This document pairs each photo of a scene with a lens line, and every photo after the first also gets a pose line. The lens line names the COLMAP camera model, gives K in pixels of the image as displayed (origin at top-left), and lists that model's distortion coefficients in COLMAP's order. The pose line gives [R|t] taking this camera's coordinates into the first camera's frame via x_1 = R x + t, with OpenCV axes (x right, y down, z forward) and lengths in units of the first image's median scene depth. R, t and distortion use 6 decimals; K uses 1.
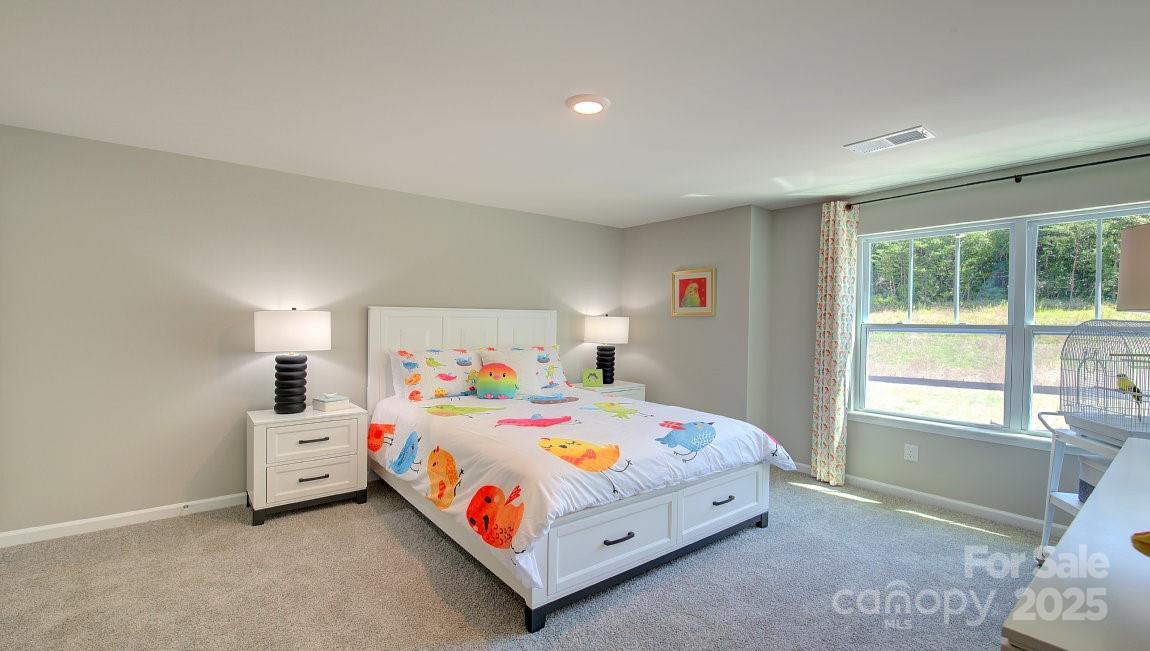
lens RADIAL K [[506.2, 0, 567.9], [0, 506.2, 320.0], [0, 0, 1]] dist [-0.002151, -0.000149]
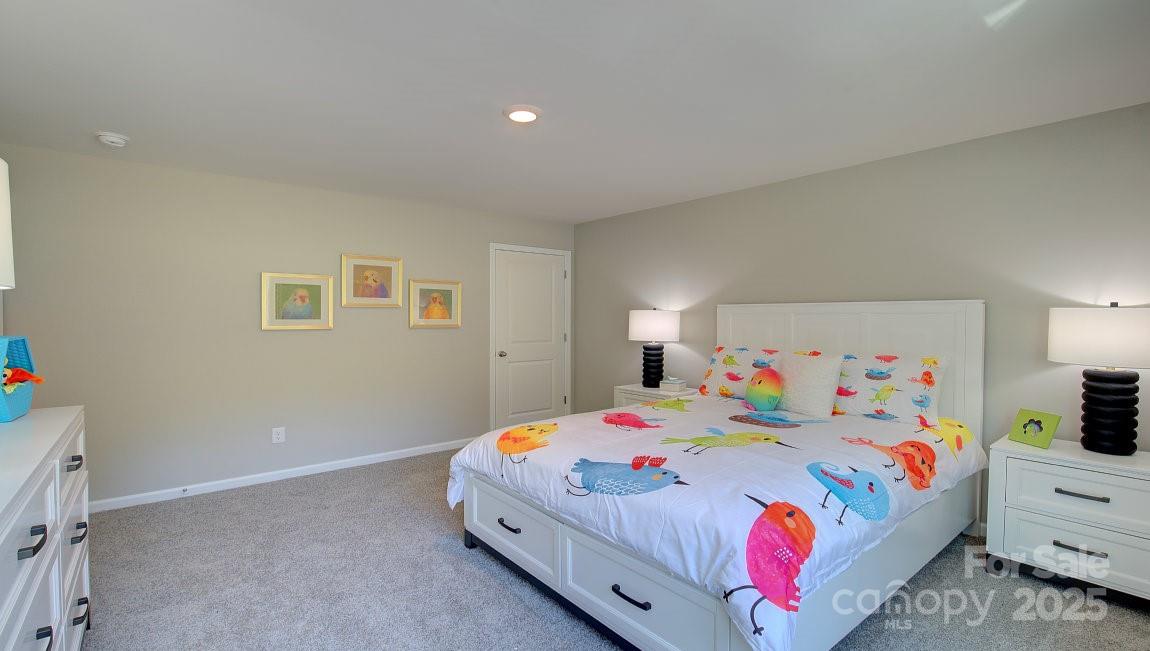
lens RADIAL K [[508.8, 0, 573.9], [0, 508.8, 334.3], [0, 0, 1]] dist [-0.002893, -0.000105]
pose [[0.020158, 0.020526, -0.999586, 0.760669], [-0.006107, 0.999773, 0.020406, 0.017651], [0.999778, 0.005693, 0.020279, 0.753956]]
